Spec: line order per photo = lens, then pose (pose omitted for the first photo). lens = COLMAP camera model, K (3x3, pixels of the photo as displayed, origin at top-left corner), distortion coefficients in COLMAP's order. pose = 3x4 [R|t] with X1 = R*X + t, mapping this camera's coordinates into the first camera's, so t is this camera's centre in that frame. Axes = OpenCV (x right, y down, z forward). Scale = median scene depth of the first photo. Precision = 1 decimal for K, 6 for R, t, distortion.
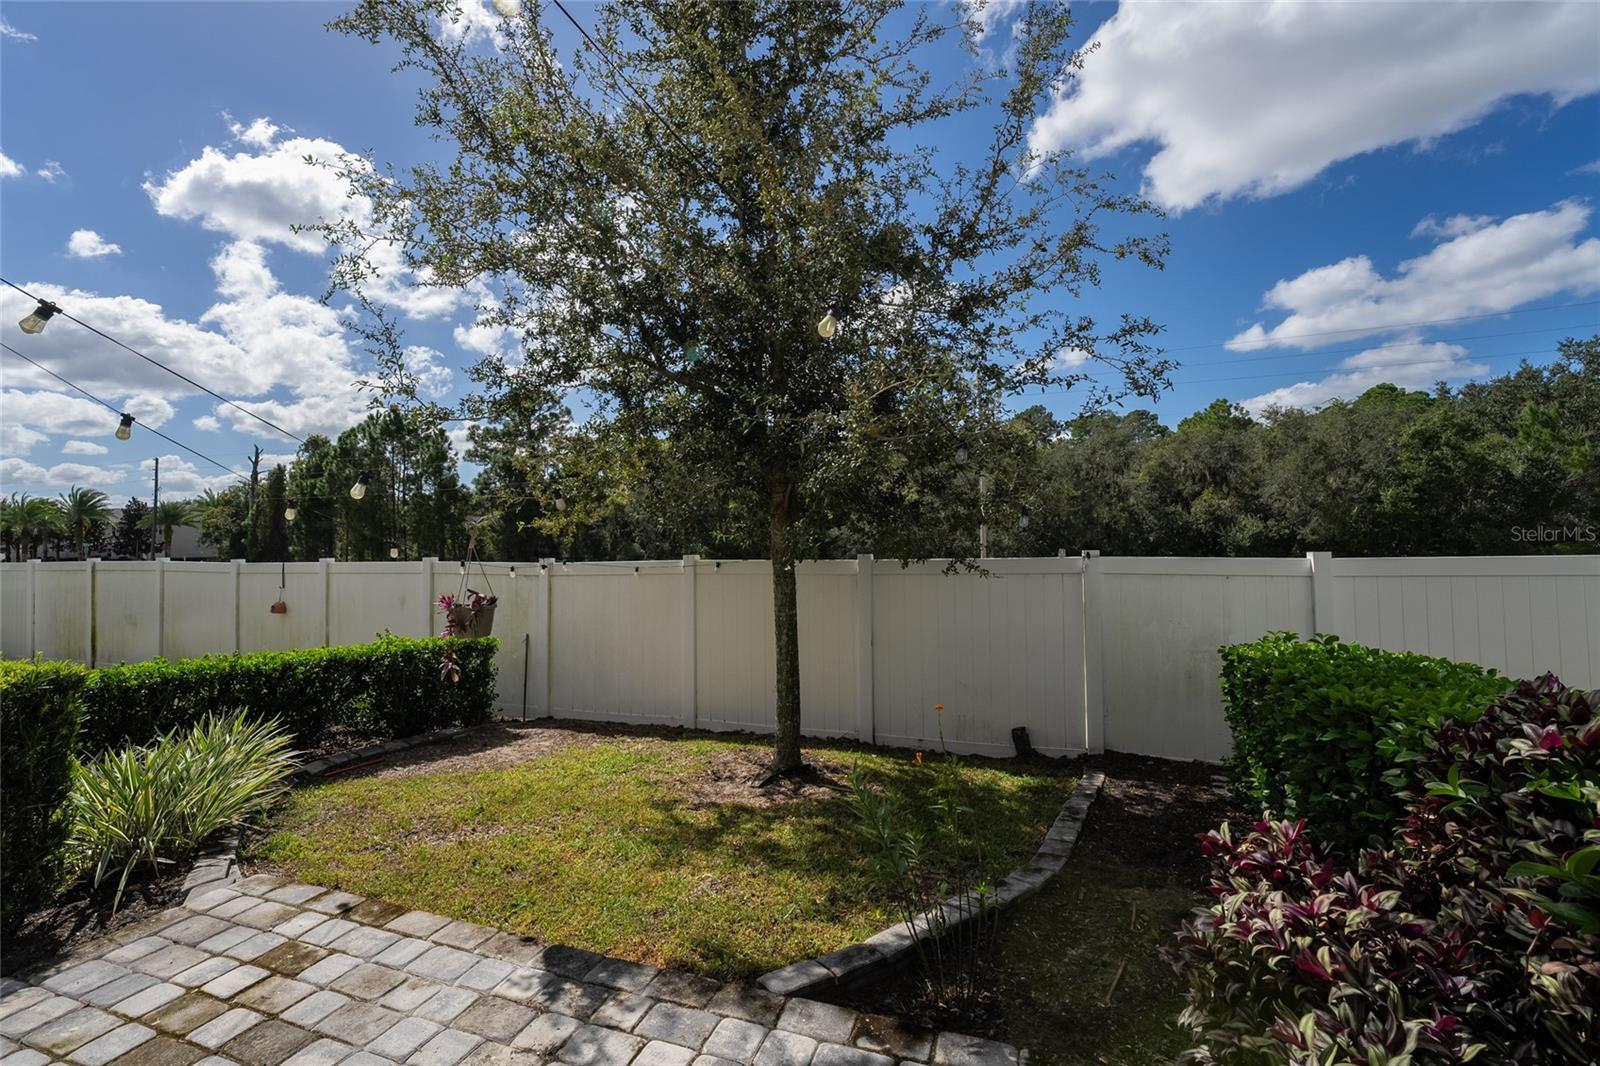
lens RADIAL K [[659.8, 0, 800.6], [0, 659.8, 543.3], [0, 0, 1]] dist [-0.018200, 0.000141]
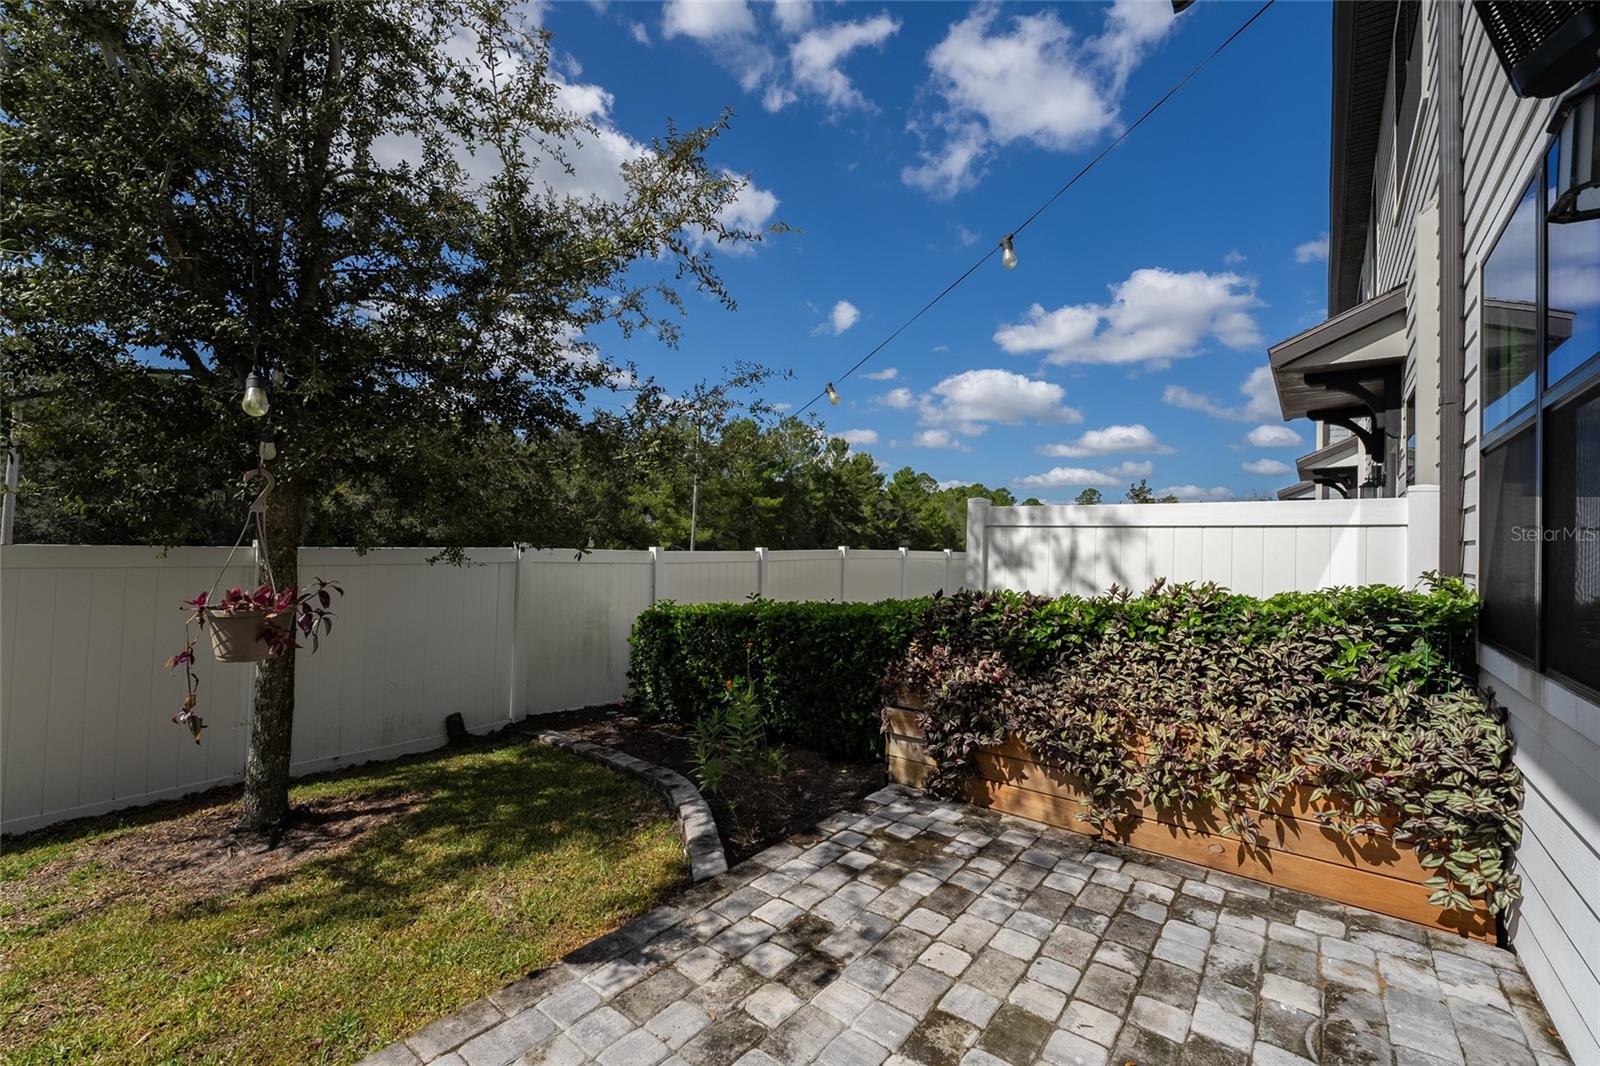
lens RADIAL K [[659.8, 0, 800.6], [0, 659.8, 543.3], [0, 0, 1]] dist [-0.018200, 0.000141]
pose [[0.338552, 0.019752, 0.940740, -0.573640], [-0.024190, 0.999632, -0.012283, 0.017285], [-0.940637, -0.018598, 0.338905, 0.194341]]
